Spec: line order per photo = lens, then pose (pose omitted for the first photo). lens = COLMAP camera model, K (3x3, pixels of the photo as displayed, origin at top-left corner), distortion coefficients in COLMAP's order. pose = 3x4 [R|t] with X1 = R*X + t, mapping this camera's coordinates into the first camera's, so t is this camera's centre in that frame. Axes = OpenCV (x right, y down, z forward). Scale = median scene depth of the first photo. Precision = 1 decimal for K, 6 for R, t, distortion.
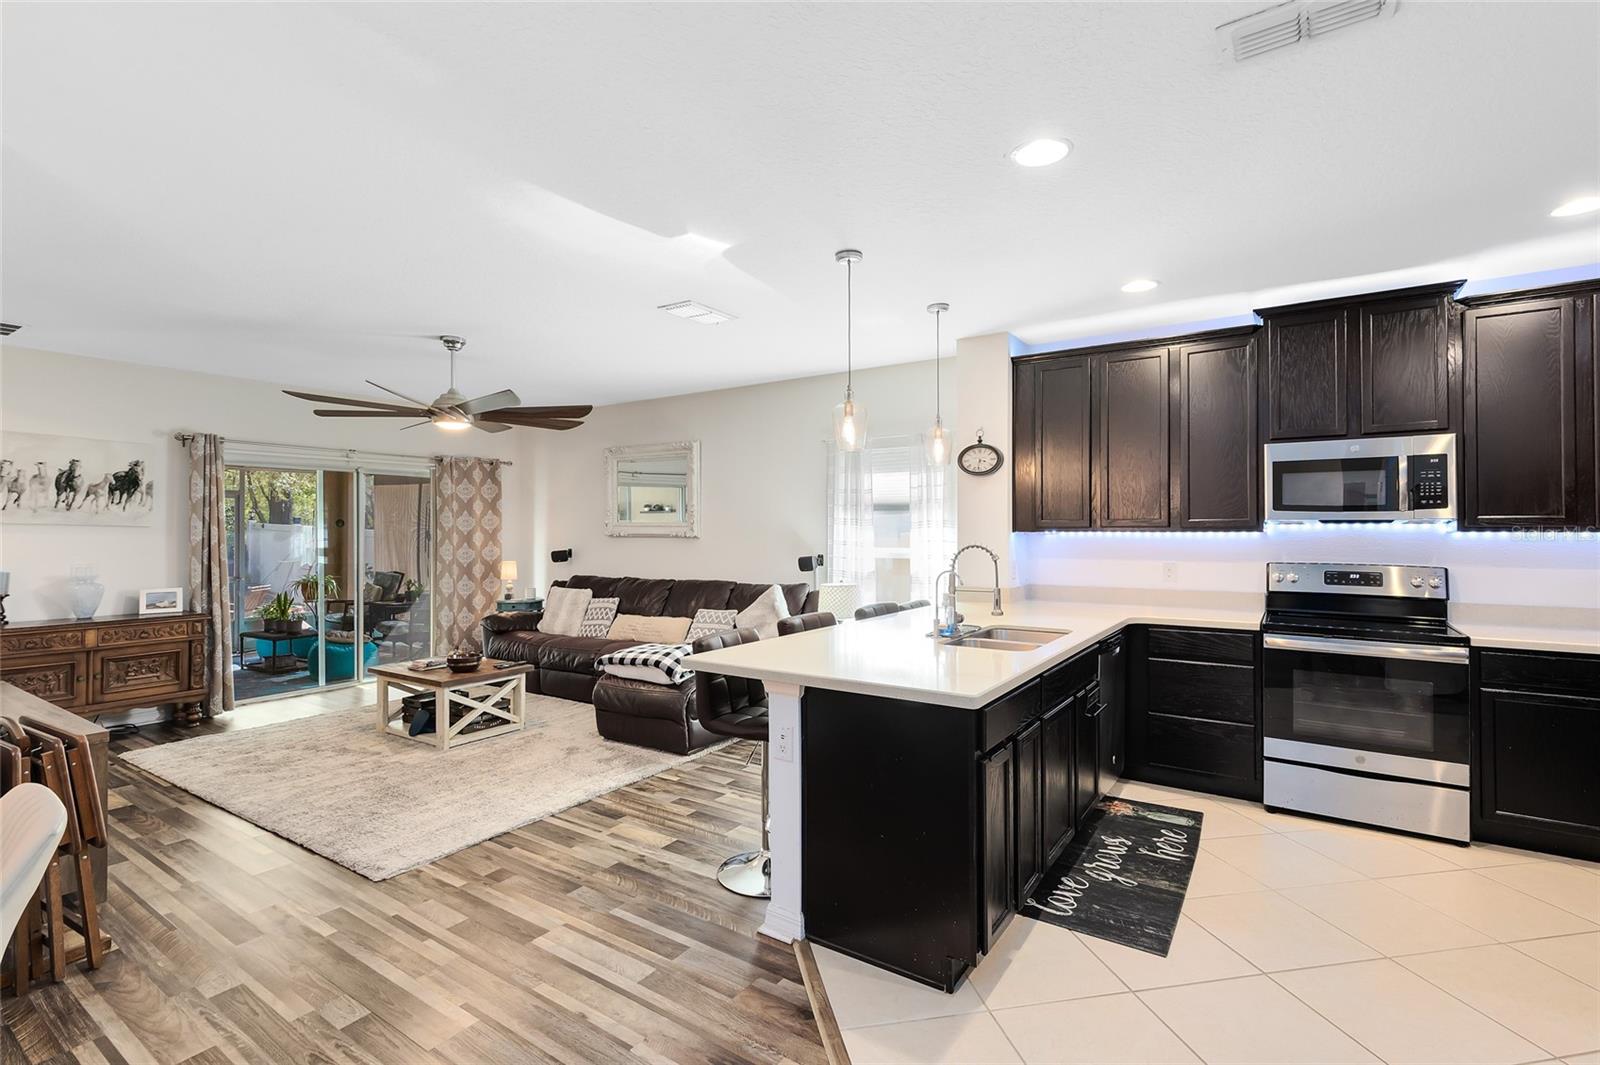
lens RADIAL K [[735.9, 0, 817.0], [0, 735.9, 520.1], [0, 0, 1]] dist [0.007454, -0.001691]
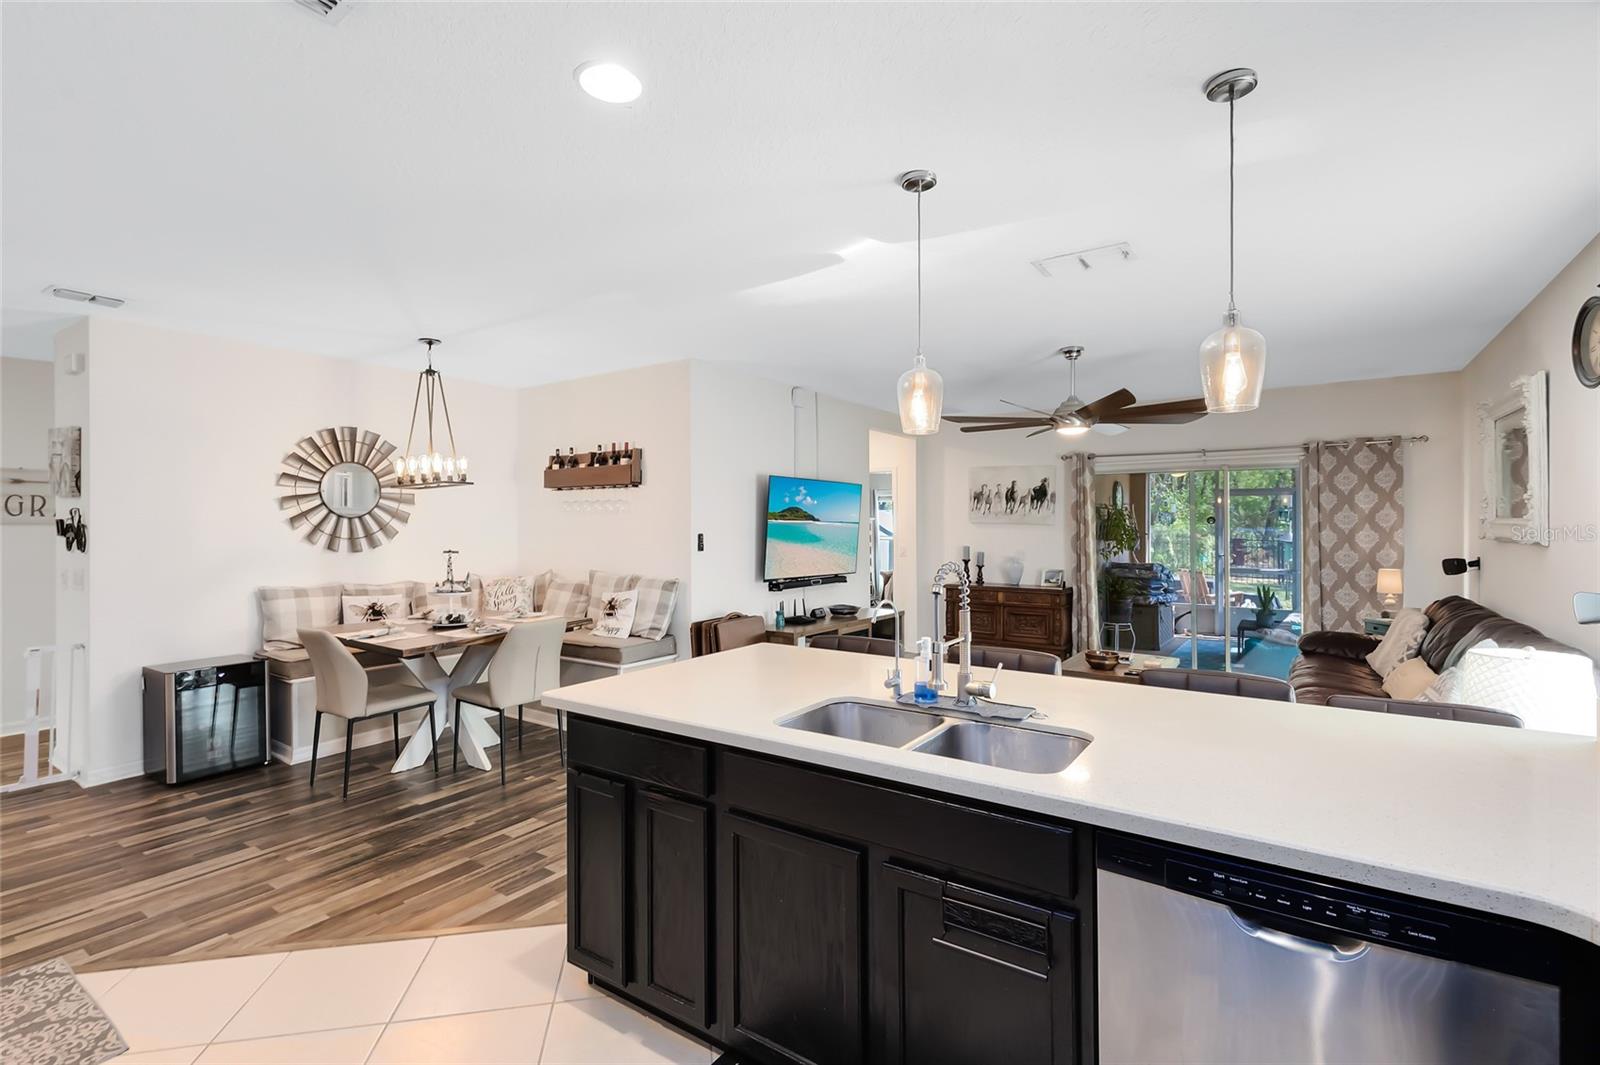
lens RADIAL K [[735.9, 0, 792.9], [0, 735.9, 522.1], [0, 0, 1]] dist [0.007454, -0.001691]
pose [[-0.031104, 0.000608, -0.999516, 0.517497], [0.014202, 0.999899, 0.000166, -0.002767], [0.999415, -0.014190, -0.031109, 0.568920]]
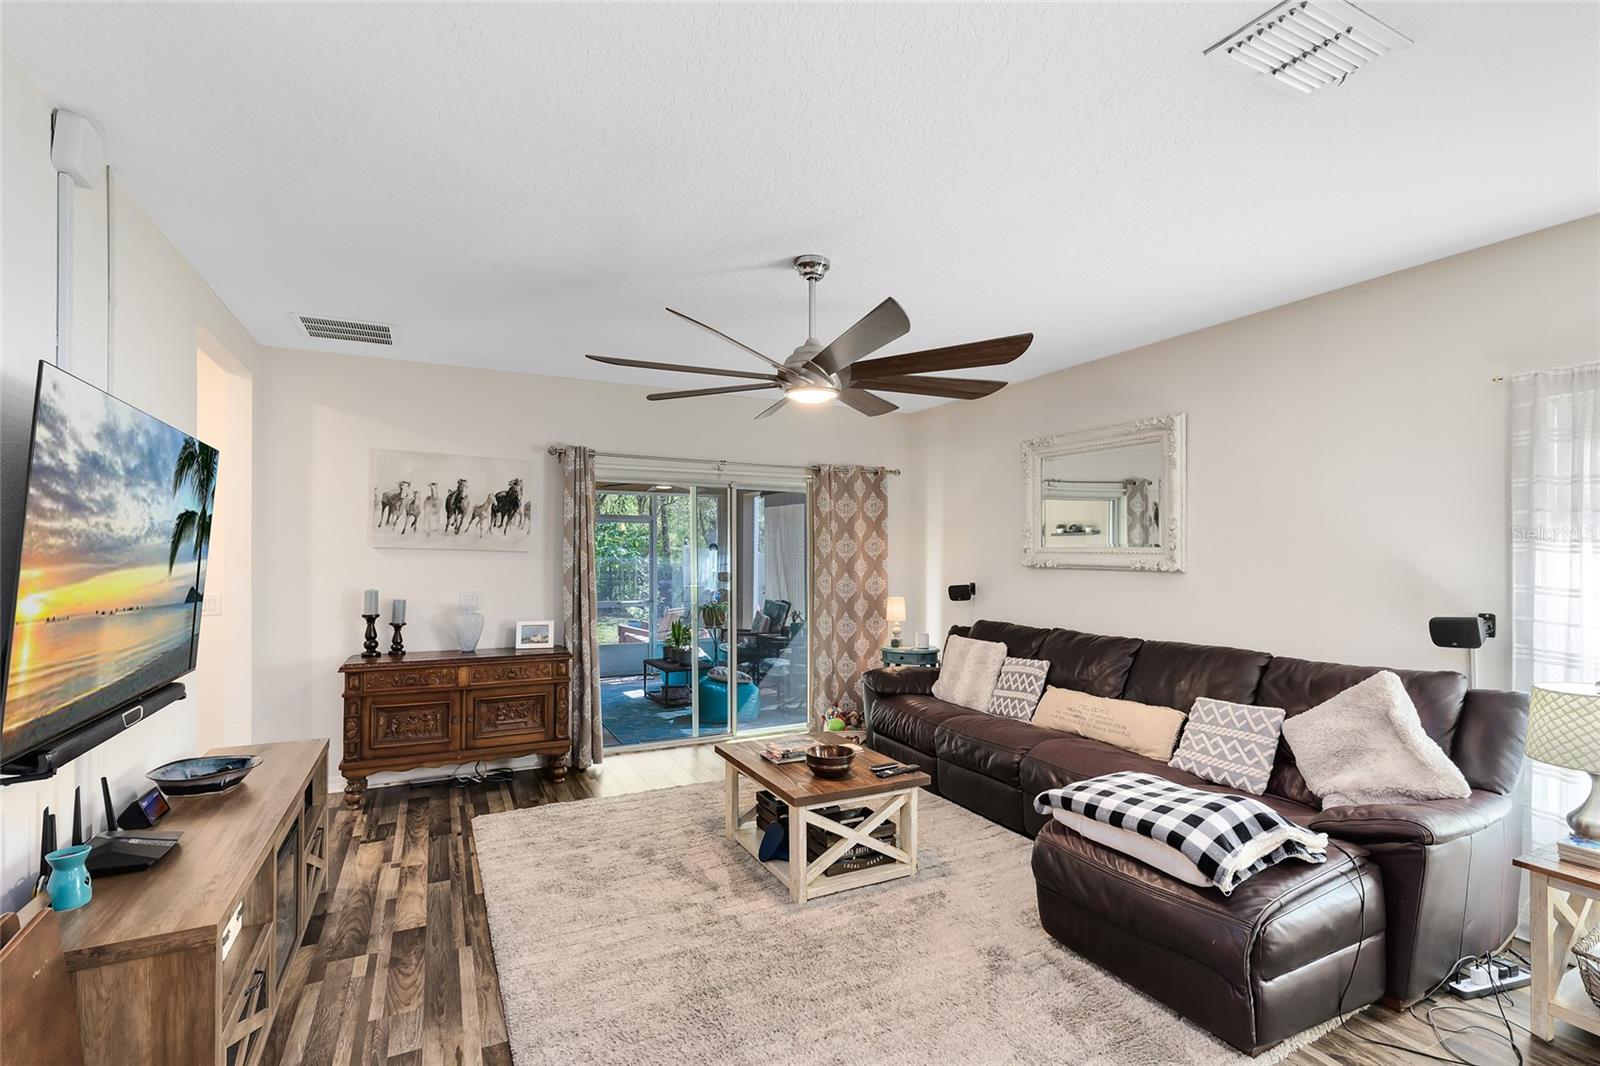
lens RADIAL K [[735.9, 0, 808.3], [0, 735.9, 551.0], [0, 0, 1]] dist [0.007454, -0.001691]
pose [[0.867809, 0.003161, -0.496888, -0.160811], [0.001260, 0.999963, 0.008562, 0.000739], [0.496896, -0.008057, 0.867773, 0.399116]]
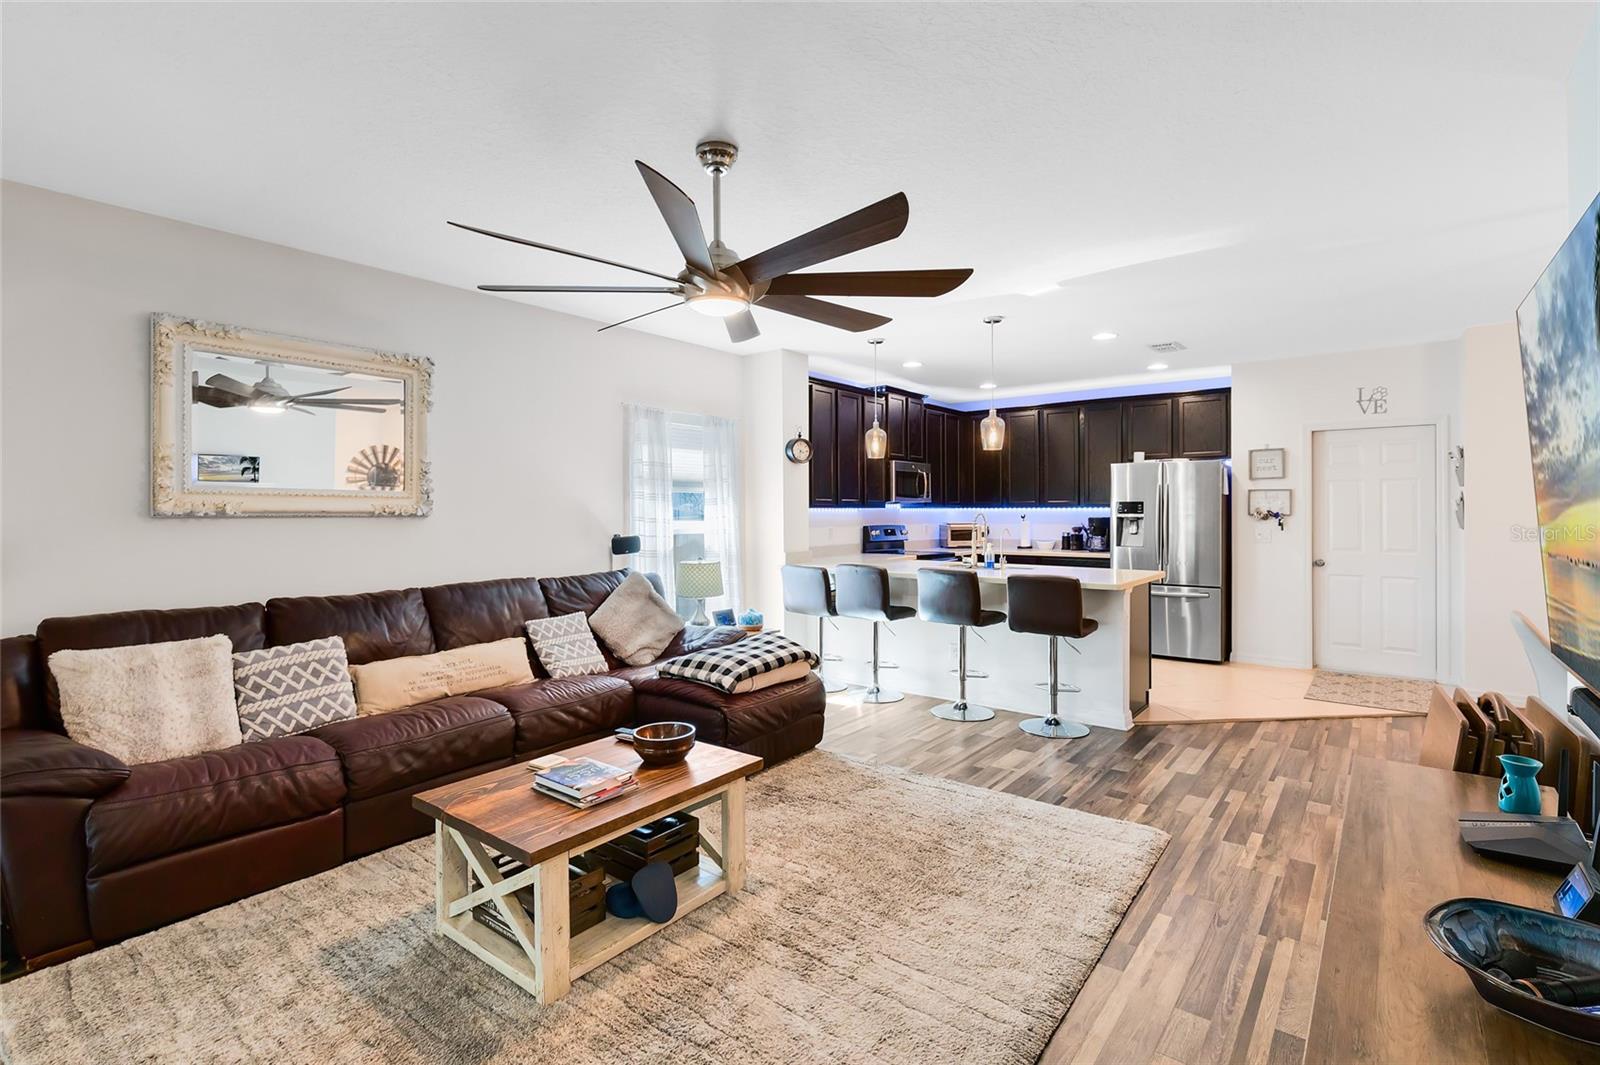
lens RADIAL K [[735.9, 0, 811.8], [0, 735.9, 493.6], [0, 0, 1]] dist [0.007454, -0.001691]
pose [[0.086045, 0.032052, 0.995776, -0.940703], [-0.002426, 0.999486, -0.031962, 0.029535], [-0.996288, 0.000335, 0.086078, 0.793717]]
